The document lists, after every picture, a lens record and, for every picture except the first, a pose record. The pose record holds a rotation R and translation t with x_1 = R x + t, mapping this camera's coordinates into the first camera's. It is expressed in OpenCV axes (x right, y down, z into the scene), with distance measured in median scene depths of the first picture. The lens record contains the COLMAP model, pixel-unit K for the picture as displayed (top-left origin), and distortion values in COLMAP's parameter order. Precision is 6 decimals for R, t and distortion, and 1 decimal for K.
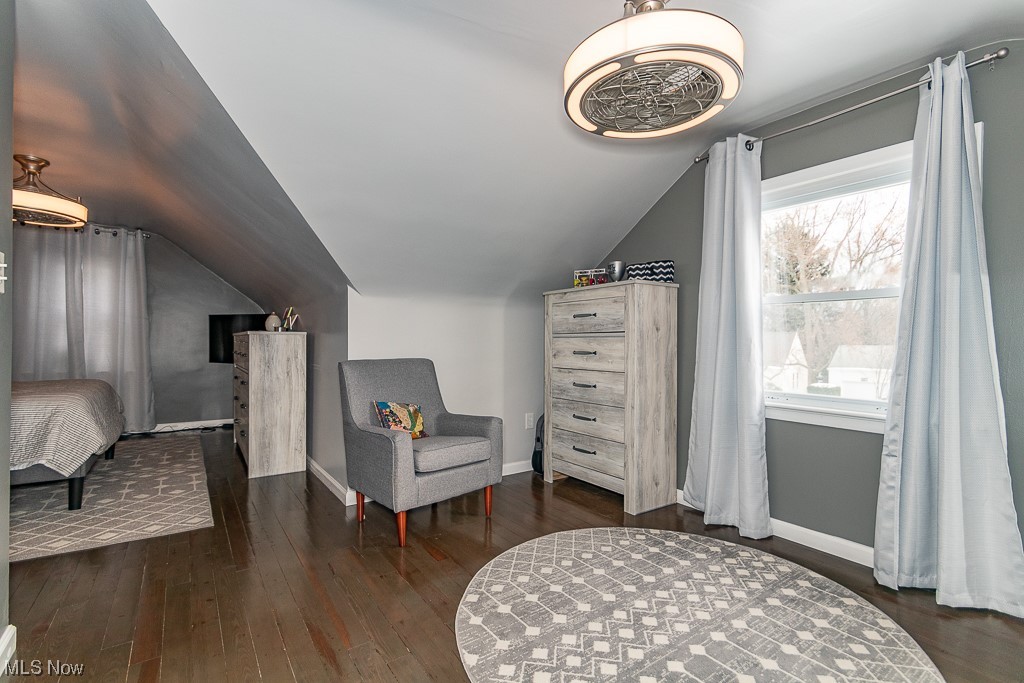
lens RADIAL K [[554.3, 0, 560.4], [0, 554.3, 345.5], [0, 0, 1]] dist [-0.005597, -0.001484]
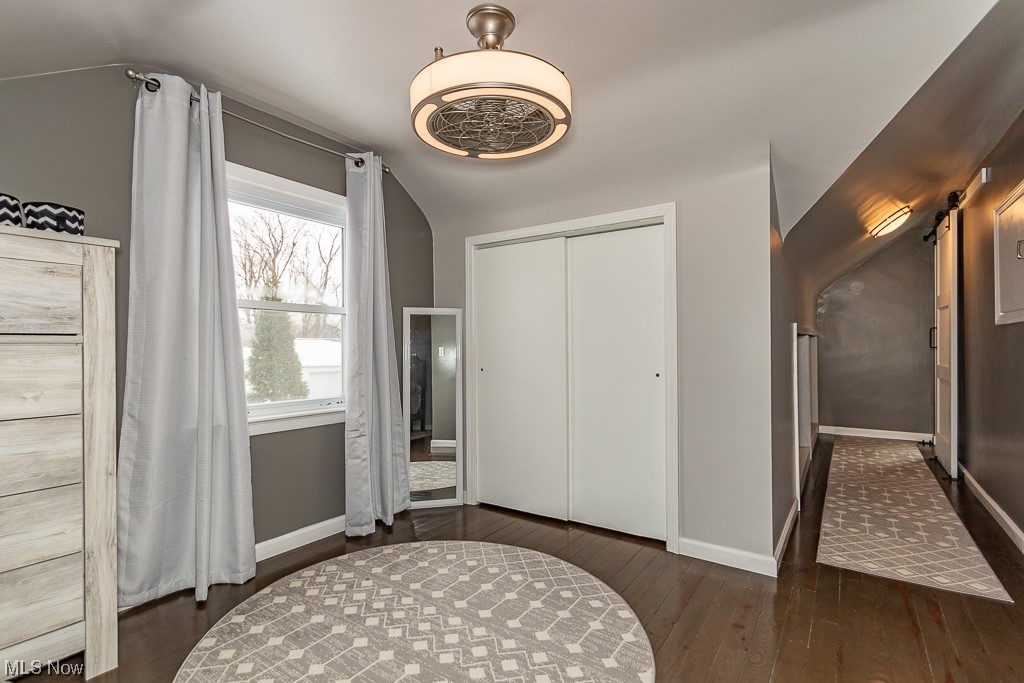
lens RADIAL K [[476.8, 0, 510.1], [0, 476.8, 341.7], [0, 0, 1]] dist [0.003789, -0.001195]
pose [[-0.330948, 0.001041, 0.943648, -0.589080], [0.001808, 0.999998, -0.000469, -0.023529], [-0.943647, 0.001551, -0.330950, 1.037536]]
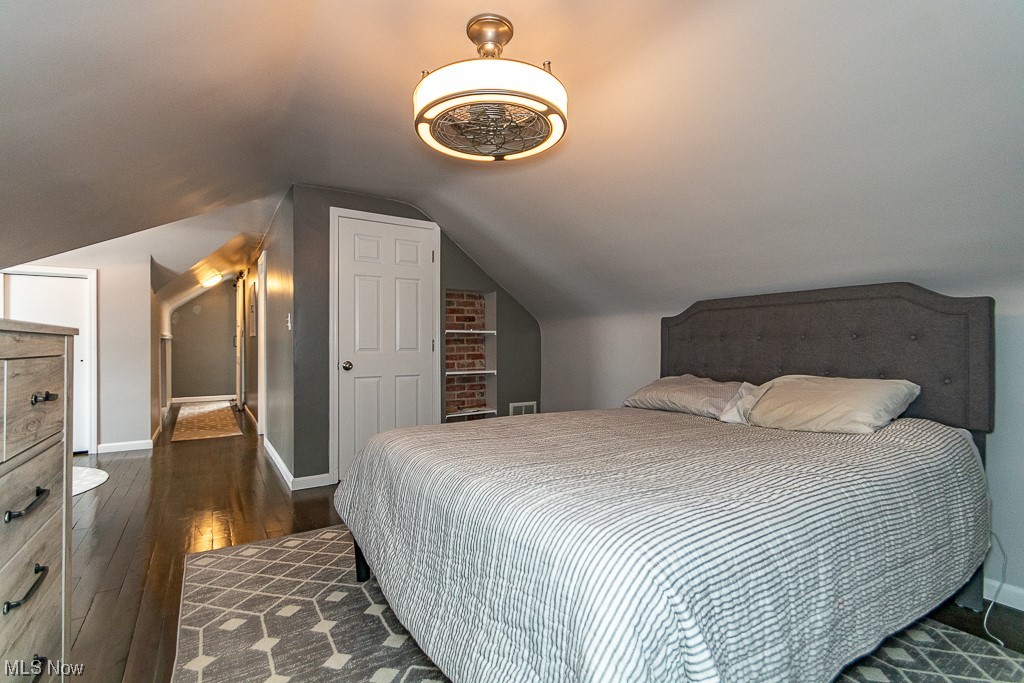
lens RADIAL K [[476.8, 0, 514.4], [0, 476.8, 339.1], [0, 0, 1]] dist [0.003789, -0.001195]
pose [[-0.999306, -0.004649, 0.036955, -1.491004], [-0.004853, 0.999974, -0.005425, -0.039739], [-0.036929, -0.005601, -0.999302, 2.208507]]
